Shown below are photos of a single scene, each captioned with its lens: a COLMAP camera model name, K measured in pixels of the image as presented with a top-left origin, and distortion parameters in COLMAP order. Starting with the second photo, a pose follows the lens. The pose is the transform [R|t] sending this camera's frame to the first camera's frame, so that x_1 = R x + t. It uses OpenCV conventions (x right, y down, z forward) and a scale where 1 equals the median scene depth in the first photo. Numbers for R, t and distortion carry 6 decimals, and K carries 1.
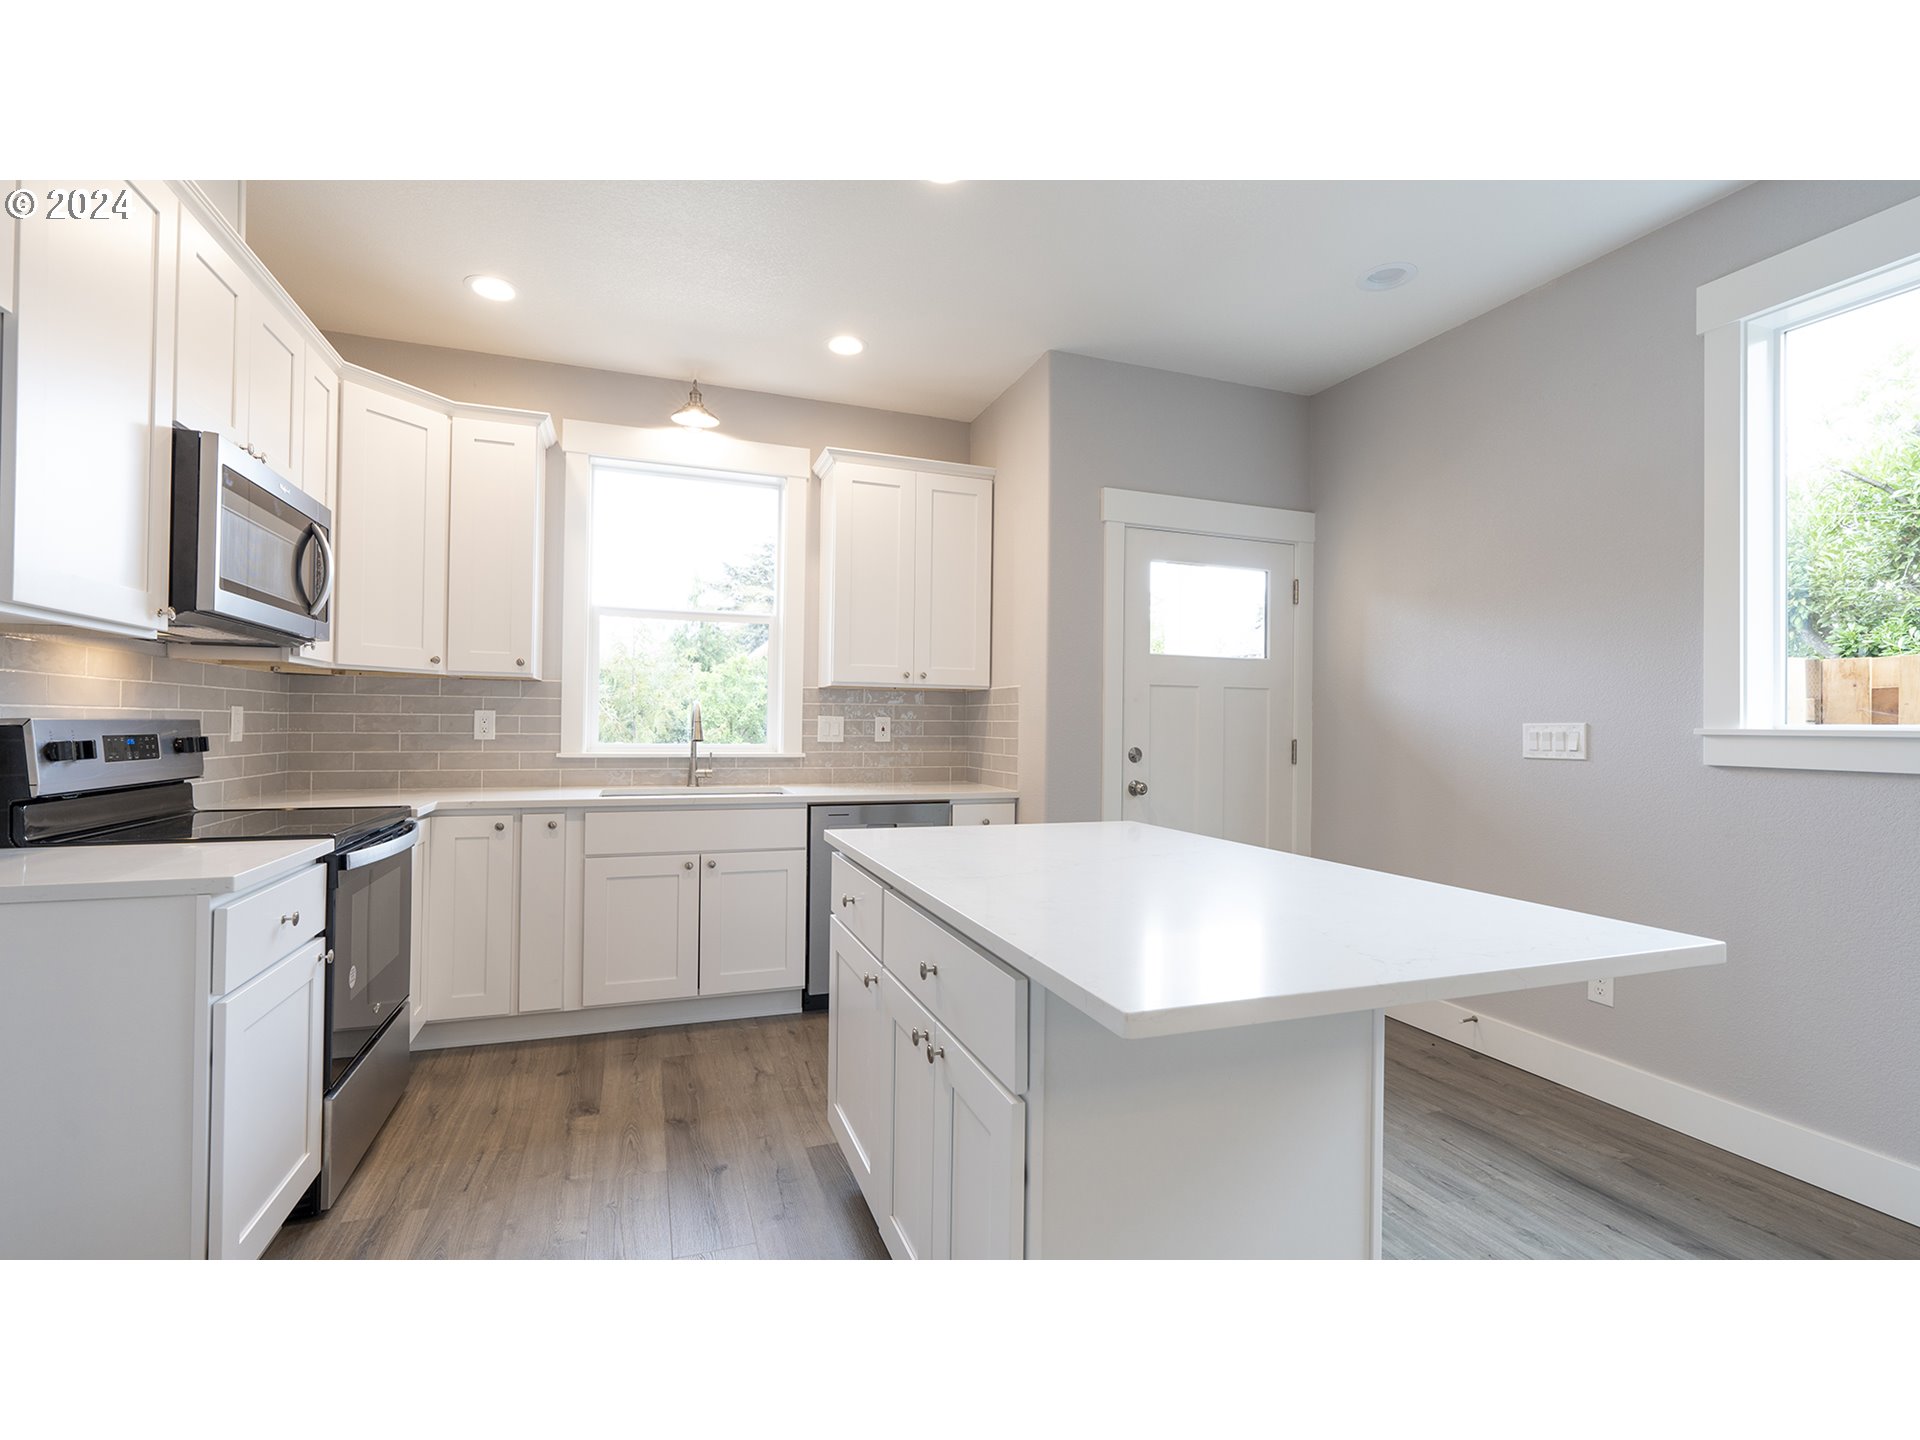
lens RADIAL K [[855.1, 0, 956.0], [0, 855.1, 719.9], [0, 0, 1]] dist [-0.006339, 0.003009]
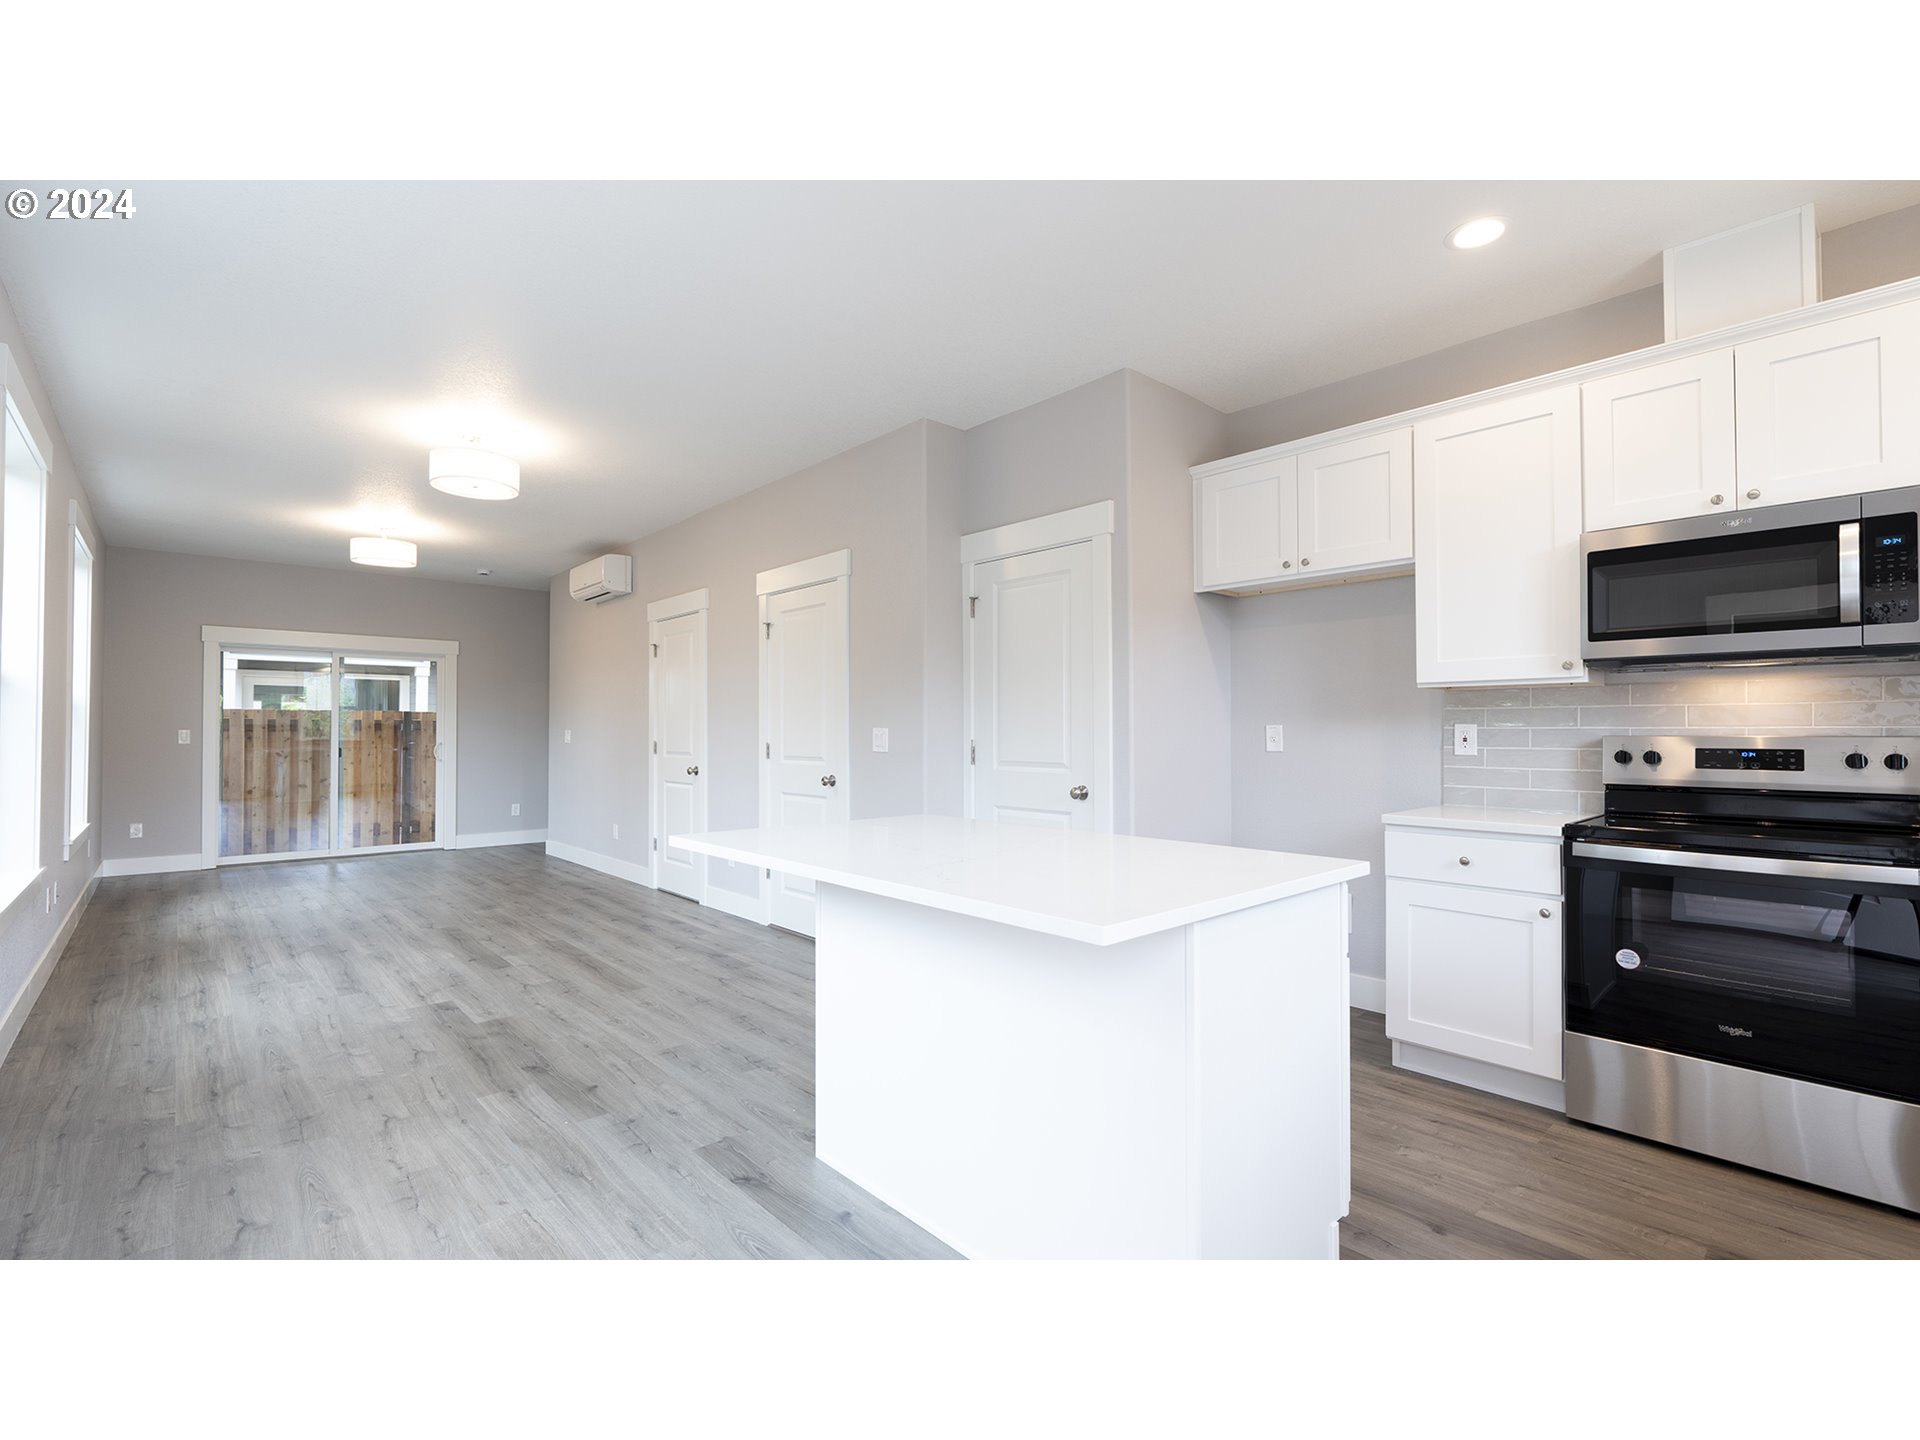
lens RADIAL K [[855.1, 0, 955.1], [0, 855.1, 723.3], [0, 0, 1]] dist [-0.006339, 0.003009]
pose [[-0.926811, -0.016708, -0.375156, 0.409936], [-0.008605, 0.999692, -0.023264, 0.013787], [0.375429, -0.018333, -0.926670, 1.245987]]
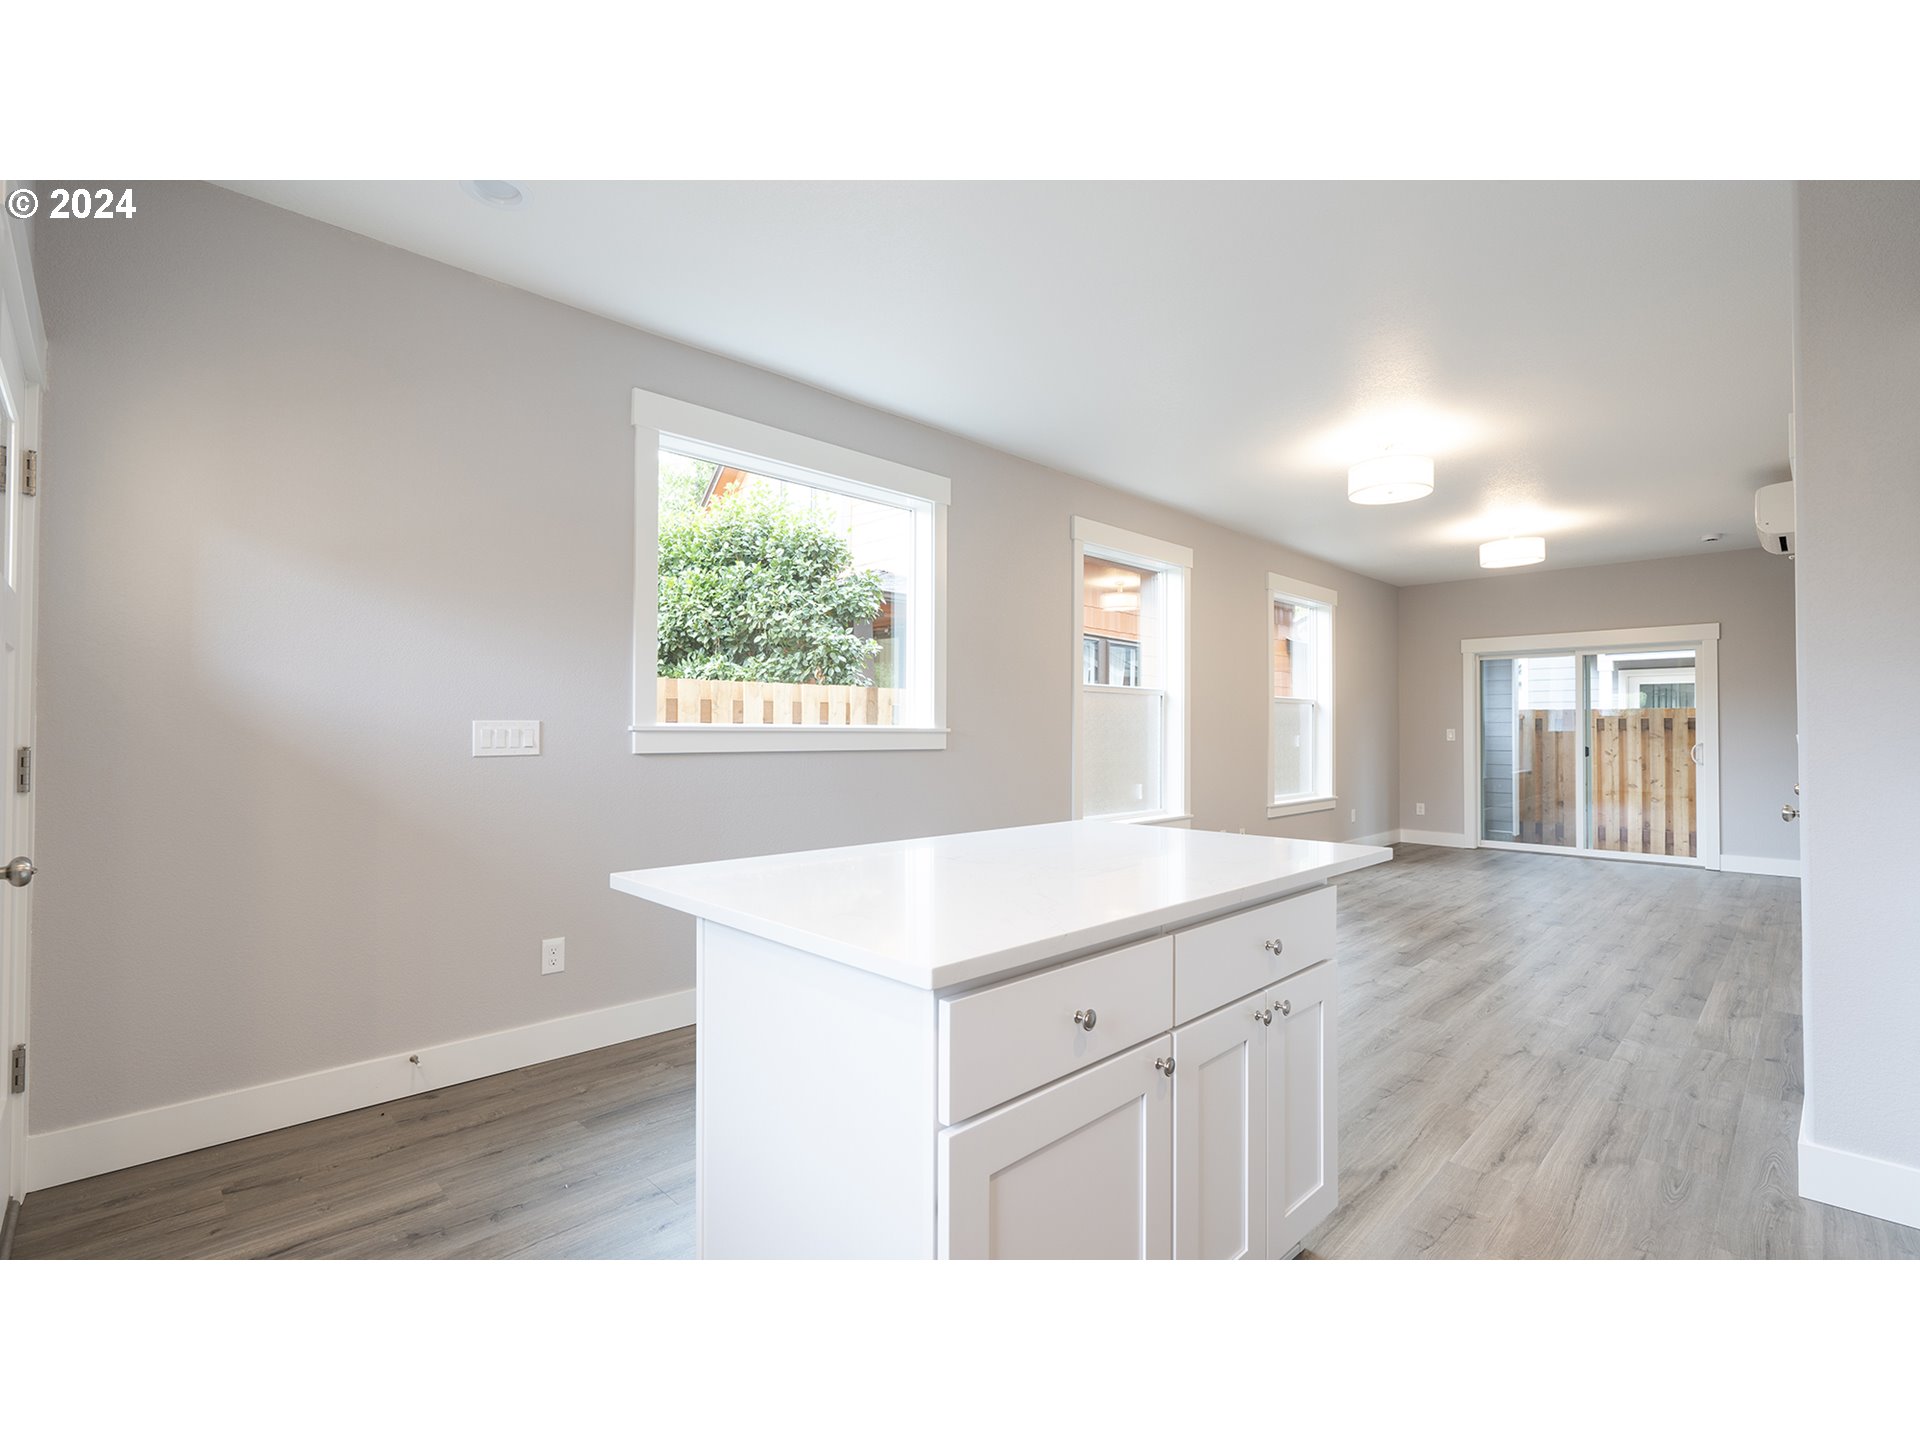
lens RADIAL K [[855.1, 0, 956.5], [0, 855.1, 715.6], [0, 0, 1]] dist [-0.006339, 0.003009]
pose [[-0.410661, 0.002479, 0.911785, -0.439993], [-0.014130, 0.999859, -0.009082, -0.000602], [-0.911679, -0.016613, -0.410568, 0.905930]]
